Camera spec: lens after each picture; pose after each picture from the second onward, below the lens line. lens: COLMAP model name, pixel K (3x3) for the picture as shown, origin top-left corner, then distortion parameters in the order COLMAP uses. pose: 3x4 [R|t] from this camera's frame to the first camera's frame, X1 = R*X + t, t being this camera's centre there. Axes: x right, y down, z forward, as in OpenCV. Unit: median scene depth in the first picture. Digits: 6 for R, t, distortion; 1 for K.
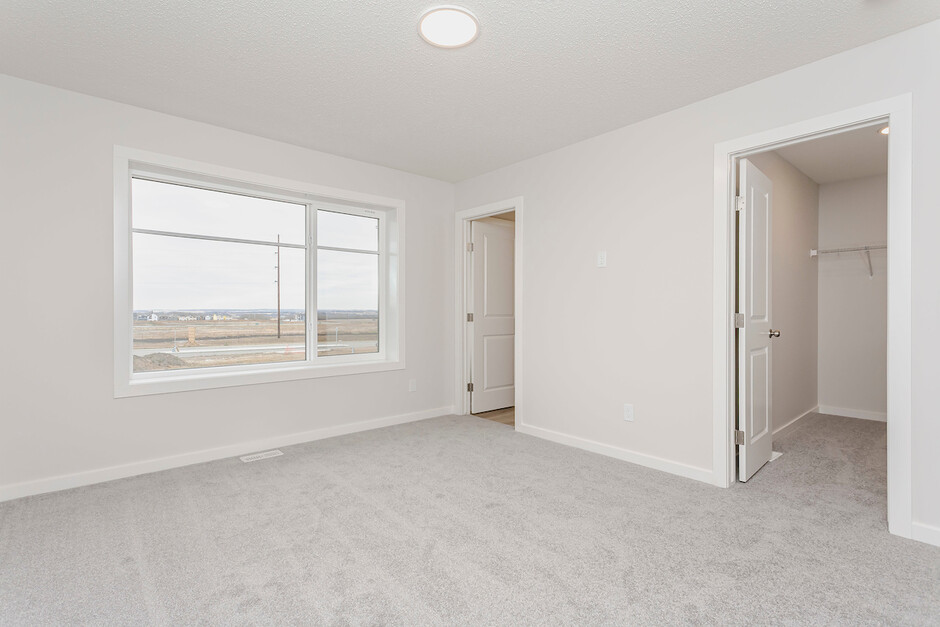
lens RADIAL K [[442.3, 0, 471.9], [0, 442.3, 311.2], [0, 0, 1]] dist [0.002128, -0.000007]
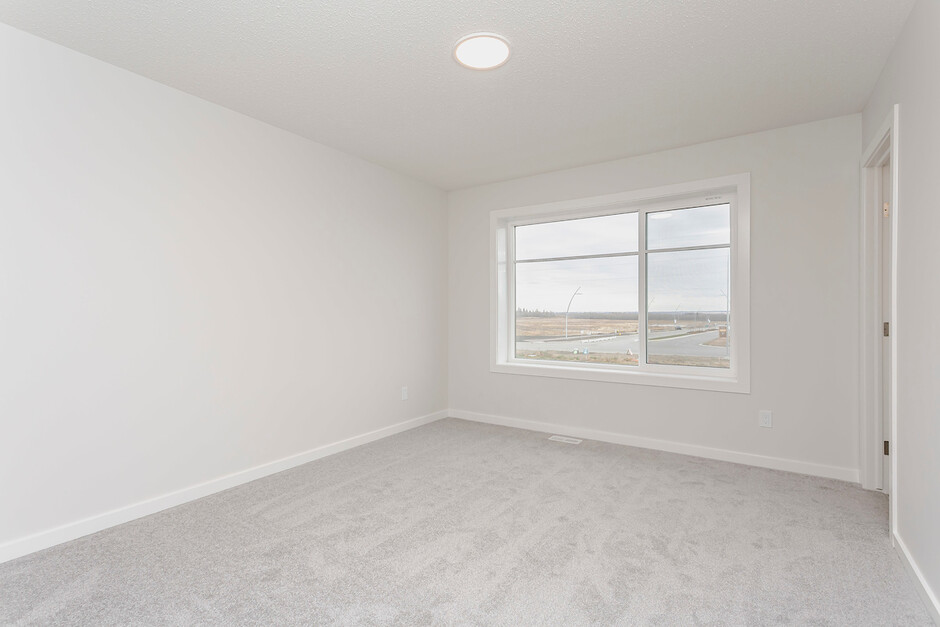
lens RADIAL K [[442.3, 0, 472.2], [0, 442.3, 314.5], [0, 0, 1]] dist [0.002128, -0.000007]
pose [[0.261807, -0.000728, -0.965120, 0.564697], [-0.004181, 0.999989, -0.001888, -0.002889], [0.965111, 0.004529, 0.261801, 0.424990]]
